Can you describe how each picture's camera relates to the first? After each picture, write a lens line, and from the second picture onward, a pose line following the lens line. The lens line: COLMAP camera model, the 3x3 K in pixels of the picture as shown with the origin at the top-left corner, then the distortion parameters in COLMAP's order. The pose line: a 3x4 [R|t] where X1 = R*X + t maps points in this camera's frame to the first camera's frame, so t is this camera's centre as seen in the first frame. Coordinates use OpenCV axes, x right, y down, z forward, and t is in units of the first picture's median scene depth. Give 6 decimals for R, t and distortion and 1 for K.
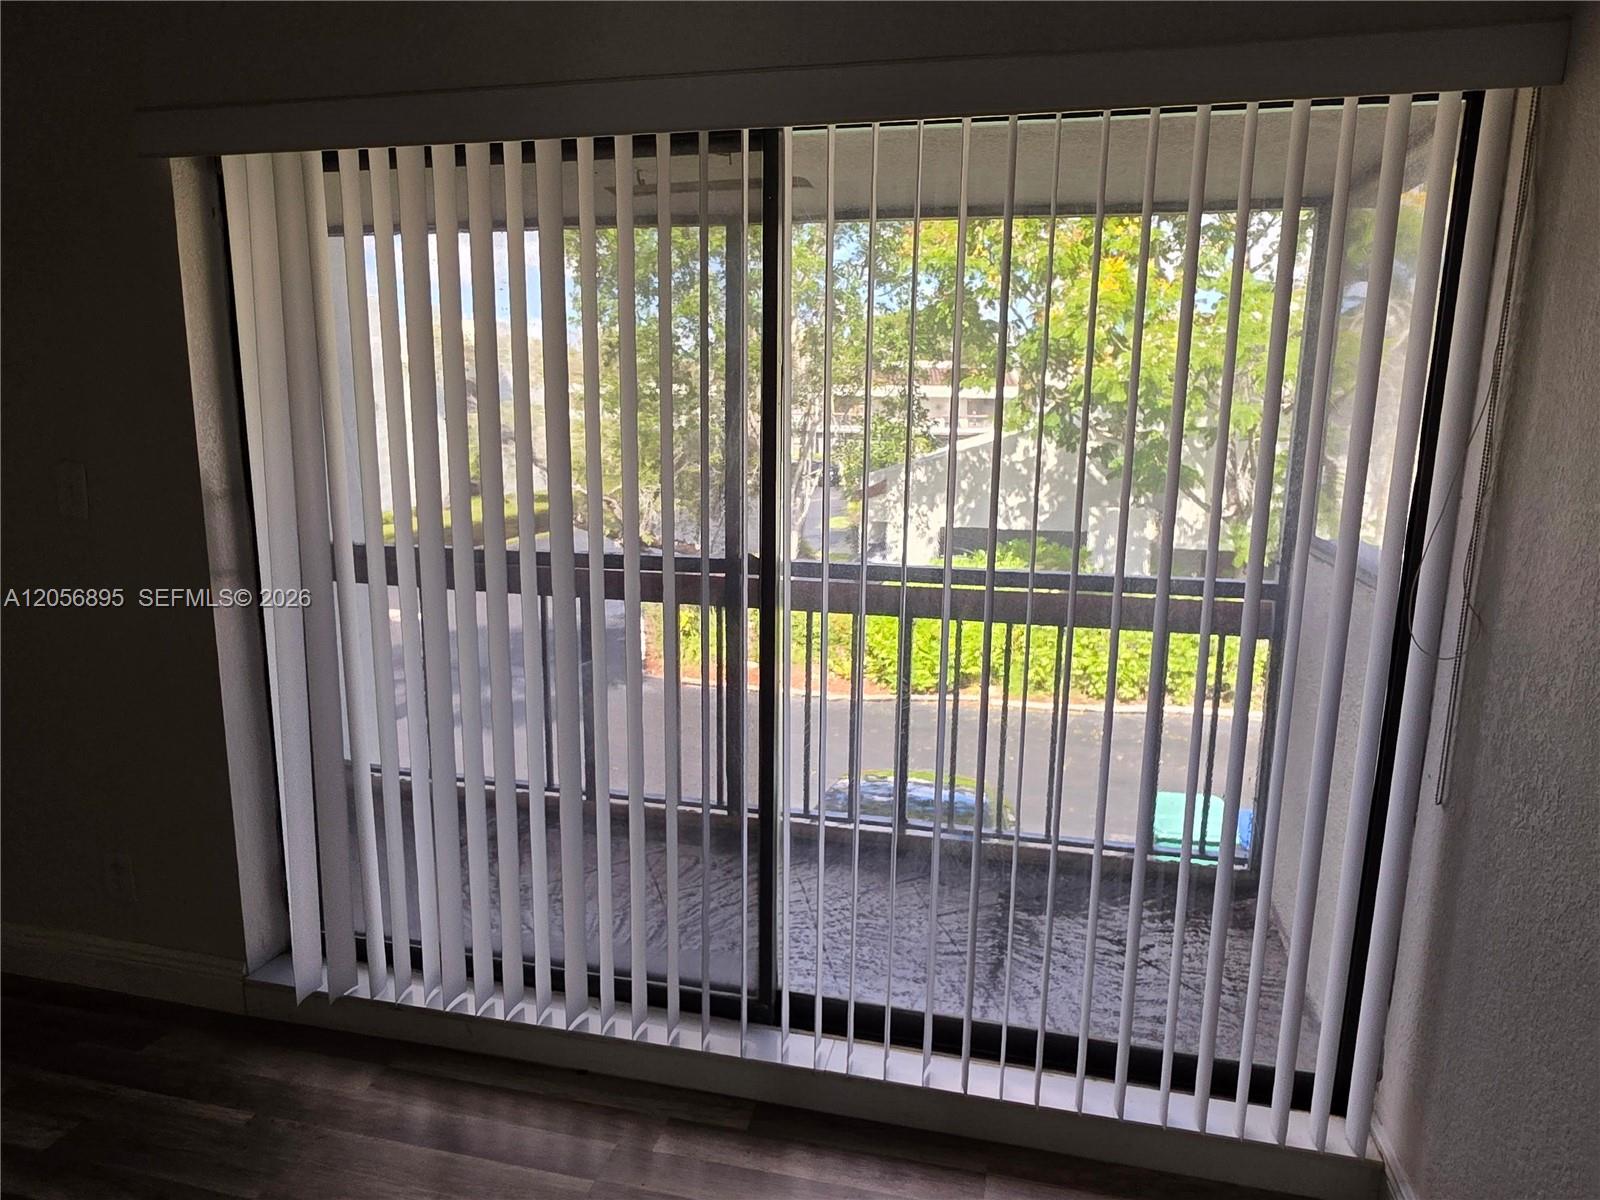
lens RADIAL K [[1013.2, 0, 793.8], [0, 1013.2, 604.2], [0, 0, 1]] dist [0.000127, -0.001006]
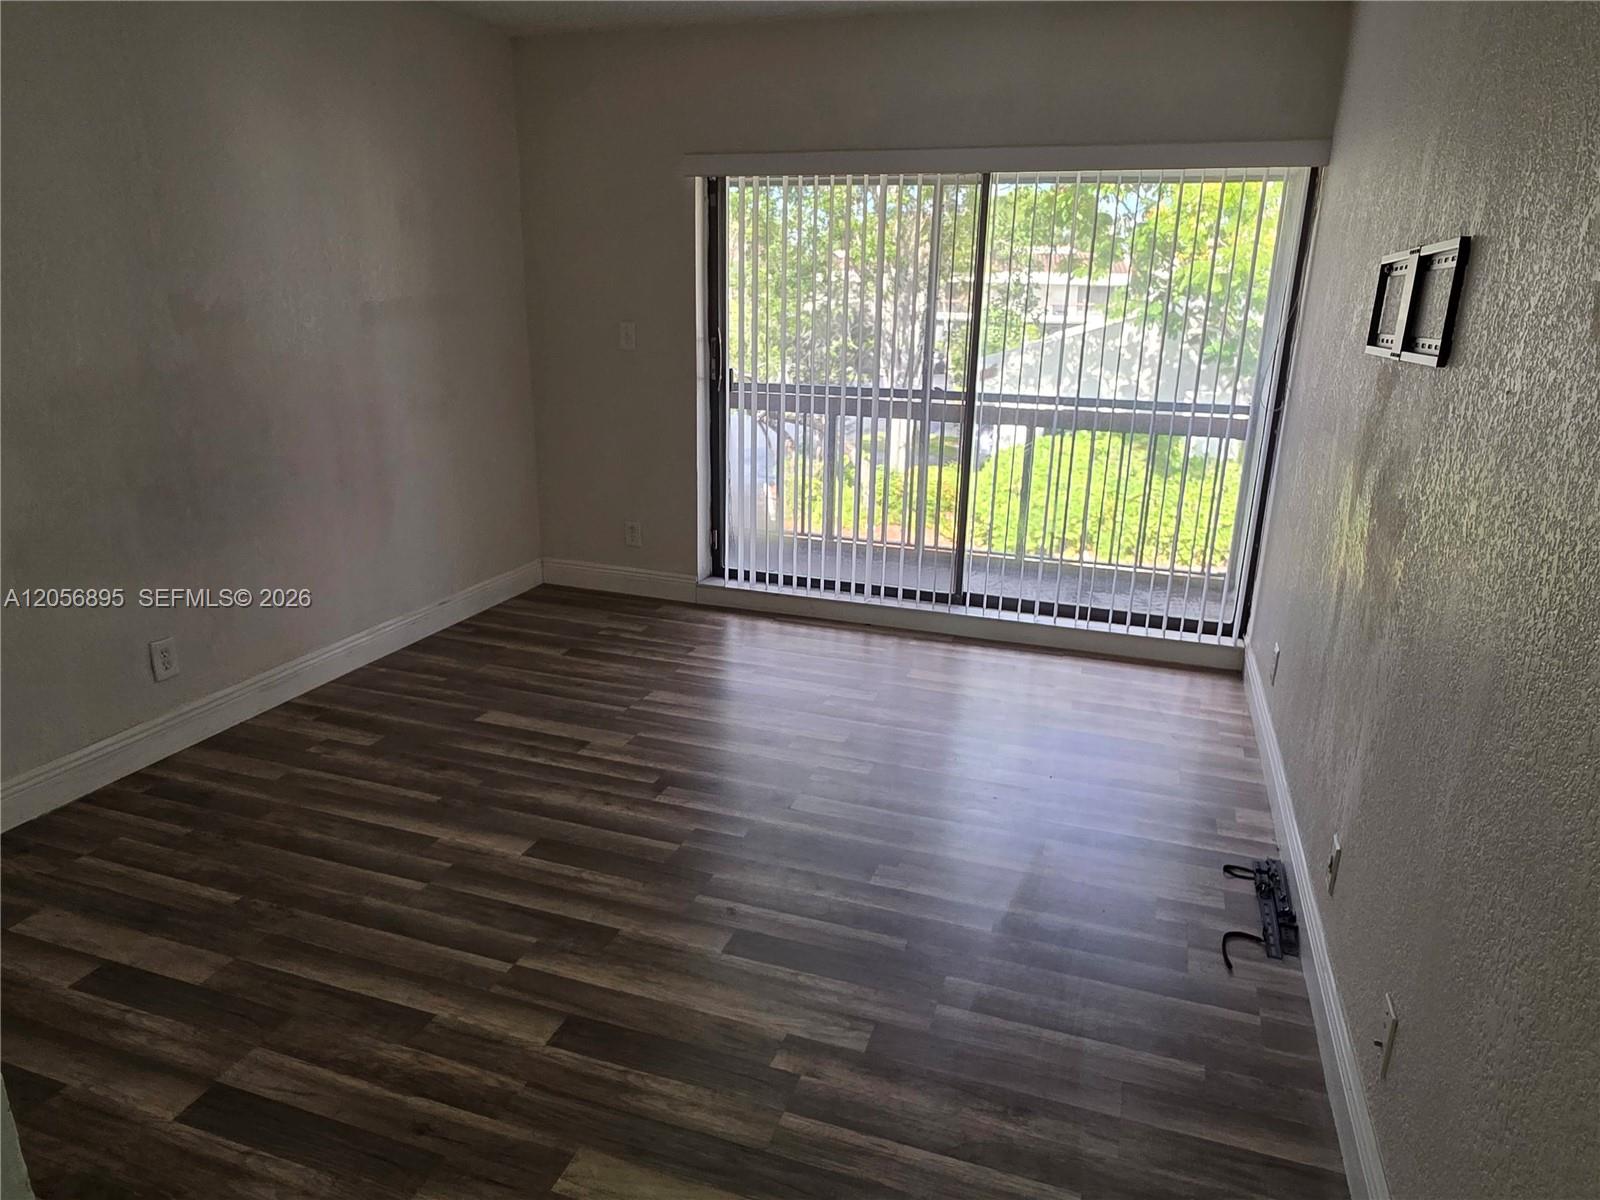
lens RADIAL K [[1013.2, 0, 816.6], [0, 1013.2, 604.4], [0, 0, 1]] dist [0.000127, -0.001006]
pose [[0.997070, 0.034085, -0.068477, -0.024446], [-0.026506, 0.993723, 0.108688, 0.027414], [0.071752, -0.106554, 0.991715, -0.147990]]
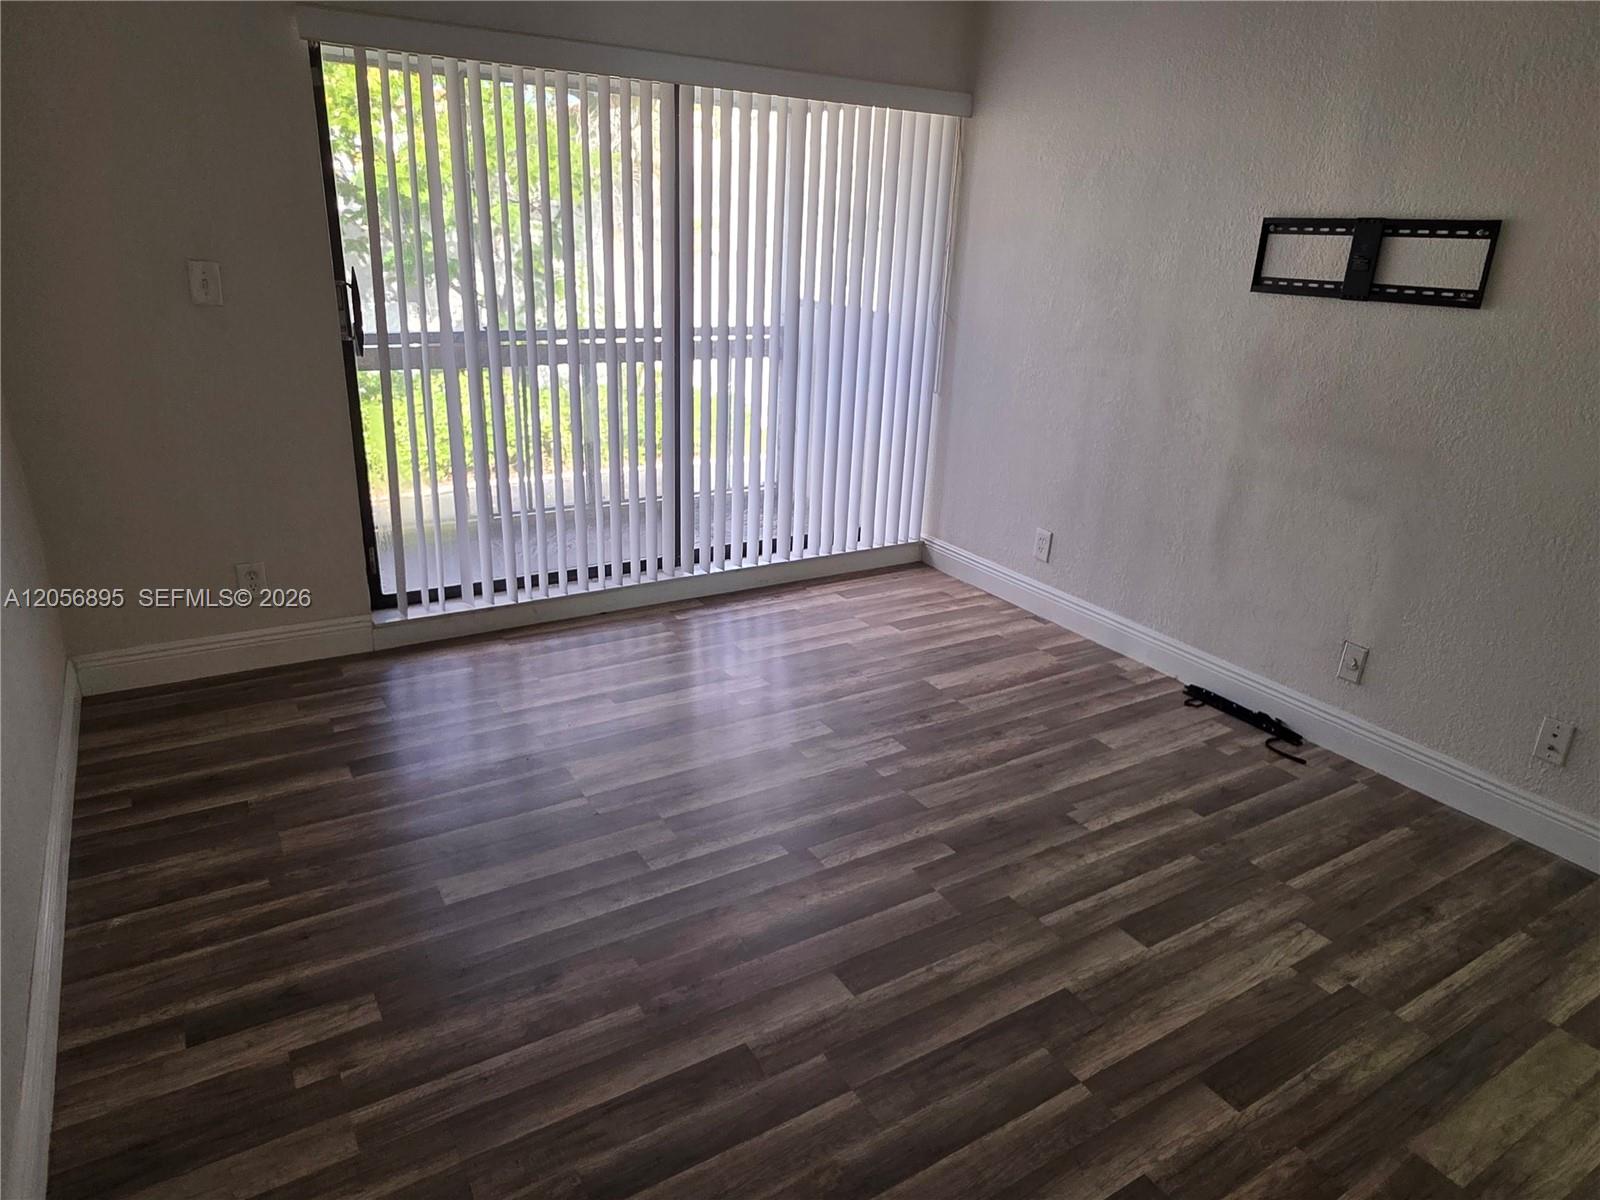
lens RADIAL K [[1013.2, 0, 805.3], [0, 1013.2, 598.4], [0, 0, 1]] dist [0.000127, -0.001006]
pose [[0.692979, -0.231037, 0.682937, -0.165621], [0.100420, 0.968960, 0.225902, 0.009003], [-0.713930, -0.087965, 0.694669, -0.069724]]
